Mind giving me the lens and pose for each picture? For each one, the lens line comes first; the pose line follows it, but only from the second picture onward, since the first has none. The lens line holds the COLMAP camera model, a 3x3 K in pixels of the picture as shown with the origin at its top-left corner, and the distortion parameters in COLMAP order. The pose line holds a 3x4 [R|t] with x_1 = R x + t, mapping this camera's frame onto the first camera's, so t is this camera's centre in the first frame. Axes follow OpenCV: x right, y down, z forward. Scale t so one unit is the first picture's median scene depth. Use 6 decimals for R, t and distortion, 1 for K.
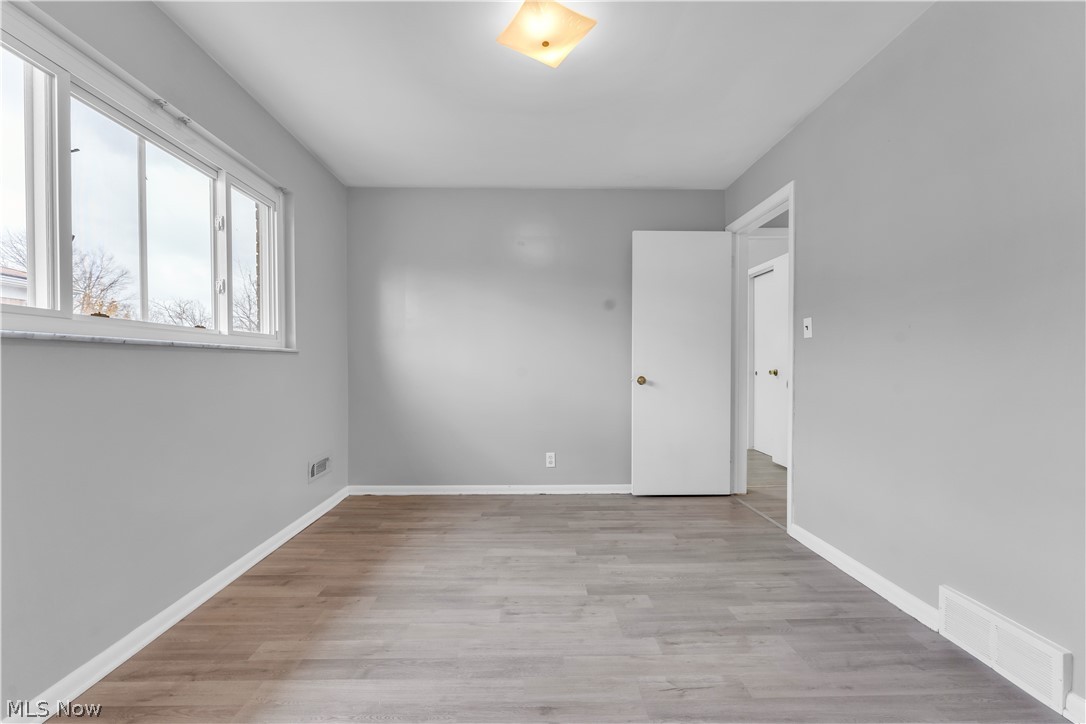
lens RADIAL K [[445.6, 0, 543.0], [0, 445.6, 369.6], [0, 0, 1]] dist [0.001303, 0.000047]
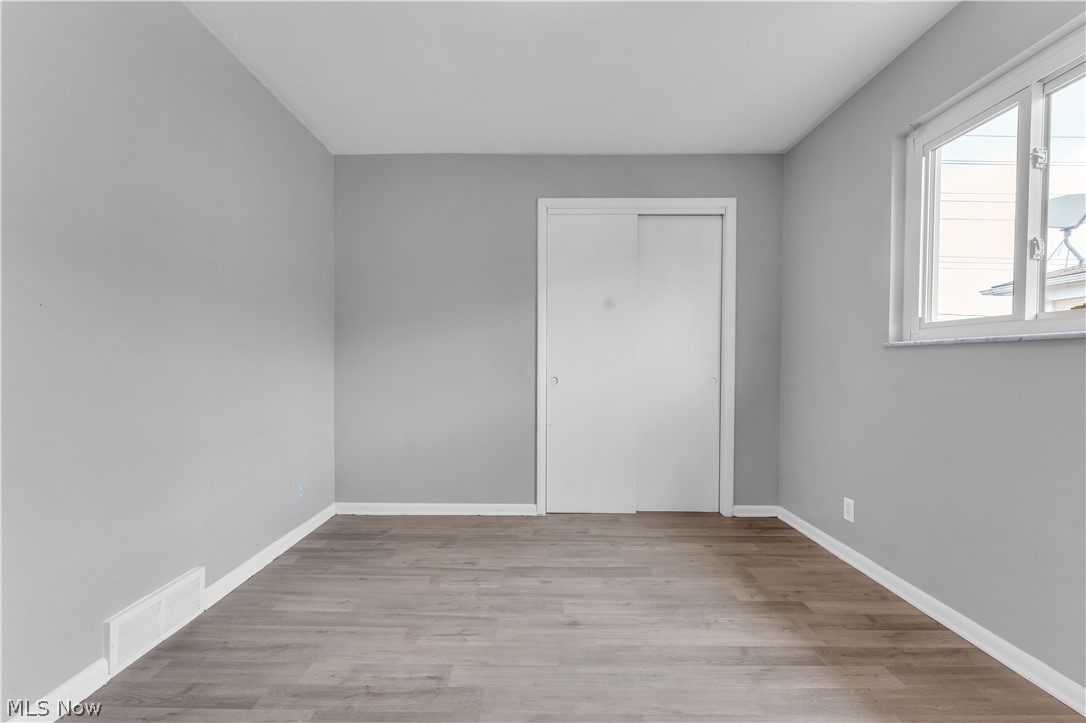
lens RADIAL K [[445.6, 0, 543.0], [0, 445.6, 369.1], [0, 0, 1]] dist [0.001303, 0.000047]
pose [[-0.999514, -0.002841, 0.031030, 0.051152], [-0.001900, 0.999539, 0.030307, -0.025147], [-0.031101, 0.030234, -0.999059, 2.000332]]
